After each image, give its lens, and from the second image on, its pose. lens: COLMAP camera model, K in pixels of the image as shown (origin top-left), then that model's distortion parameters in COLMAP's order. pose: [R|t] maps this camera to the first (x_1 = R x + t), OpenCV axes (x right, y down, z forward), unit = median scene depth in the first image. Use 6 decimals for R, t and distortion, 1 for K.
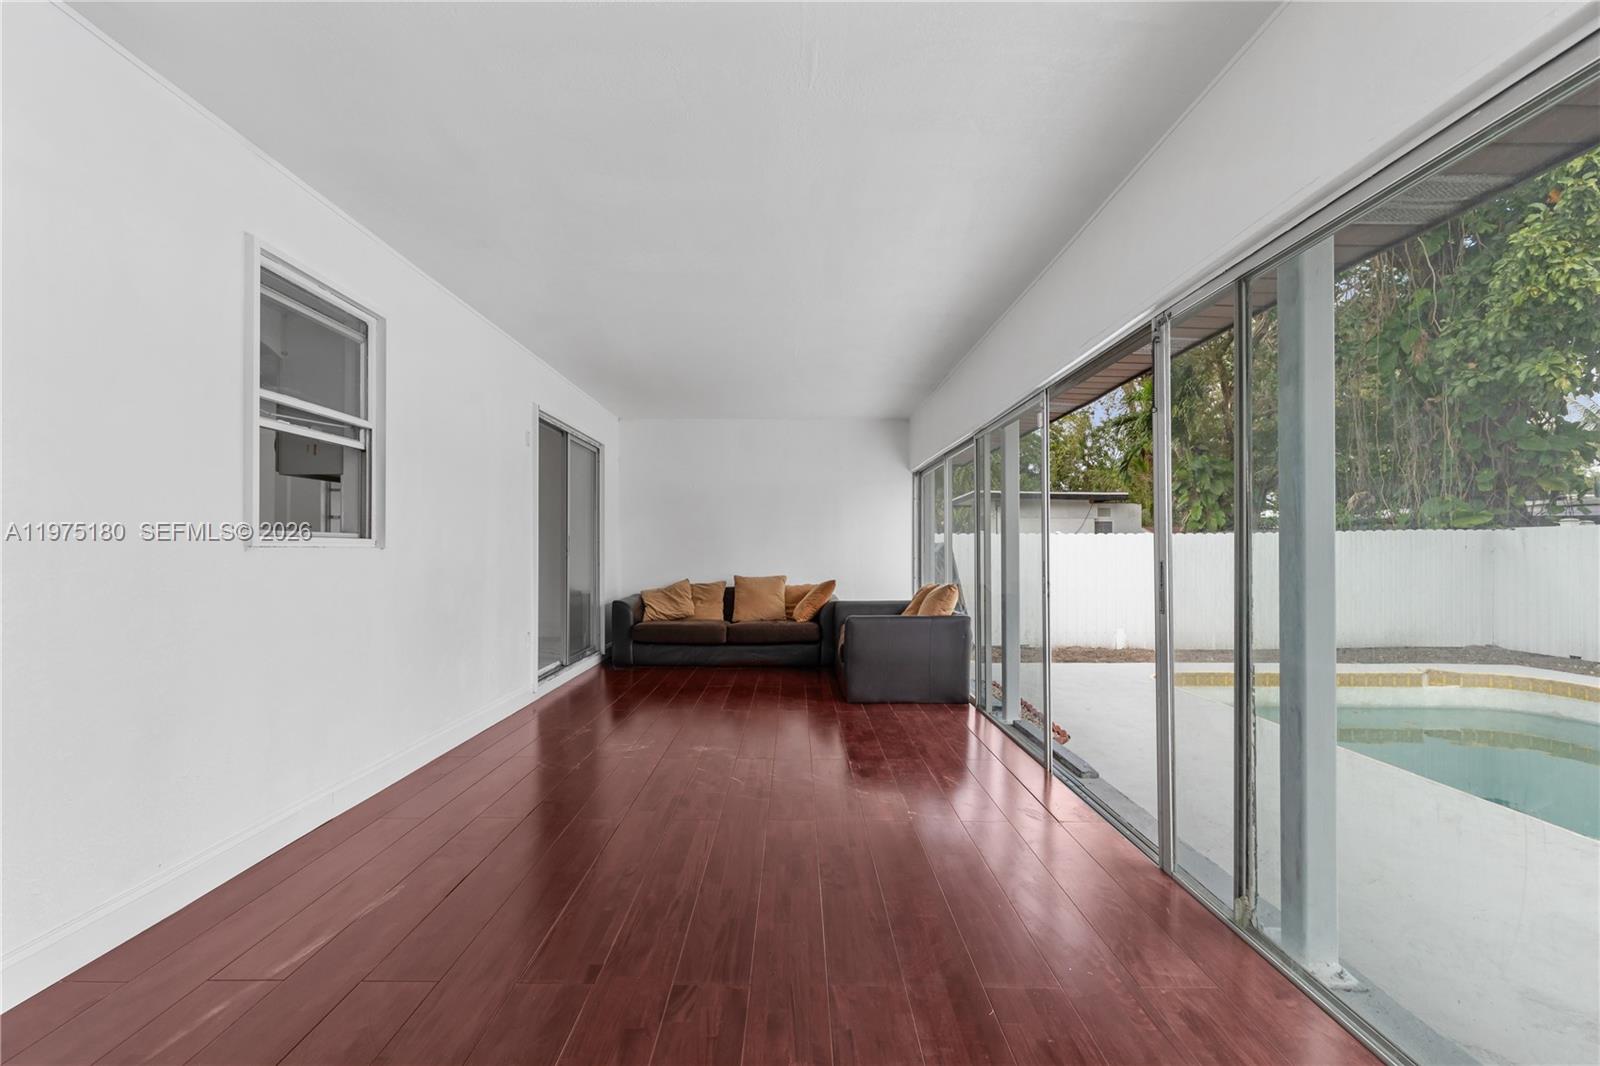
lens RADIAL K [[716.4, 0, 798.4], [0, 716.4, 544.8], [0, 0, 1]] dist [0.000348, -0.000205]
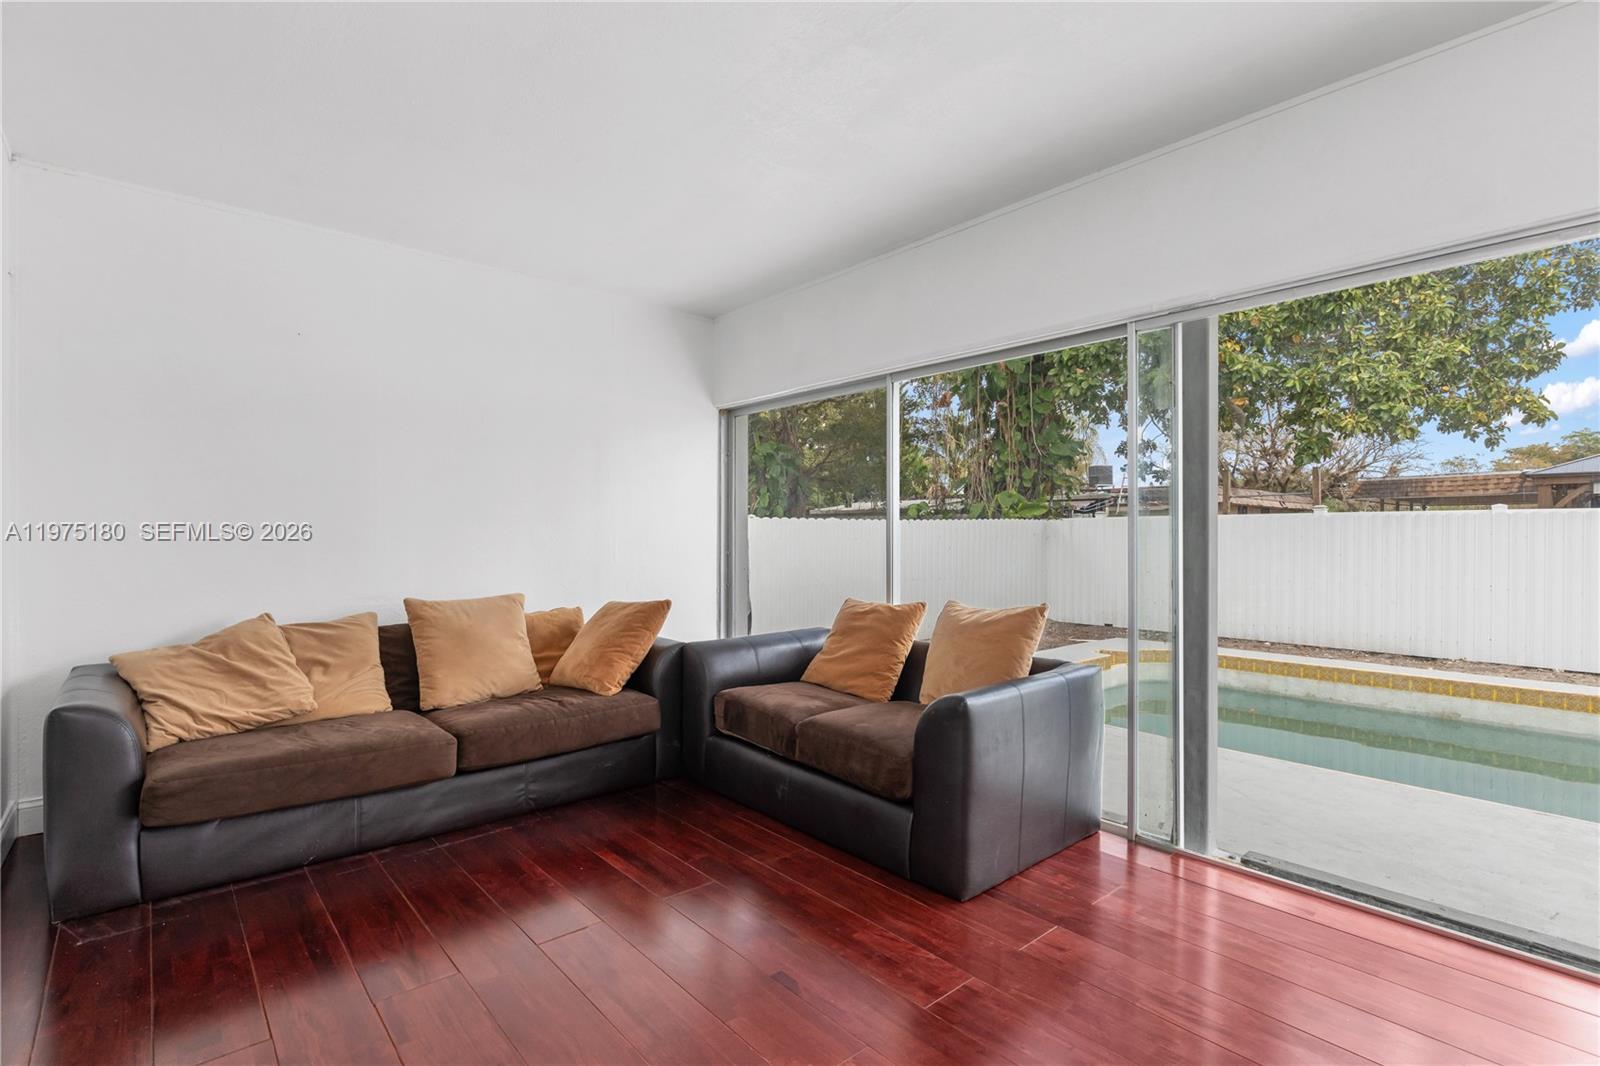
lens RADIAL K [[764.5, 0, 800.0], [0, 764.5, 533.0], [0, 0, 1]] dist [0.015372, -0.000276]
pose [[0.757890, 0.006491, 0.652350, -0.205247], [-0.011310, 0.999931, 0.003191, -0.000176], [-0.652284, -0.009796, 0.757912, 0.484971]]
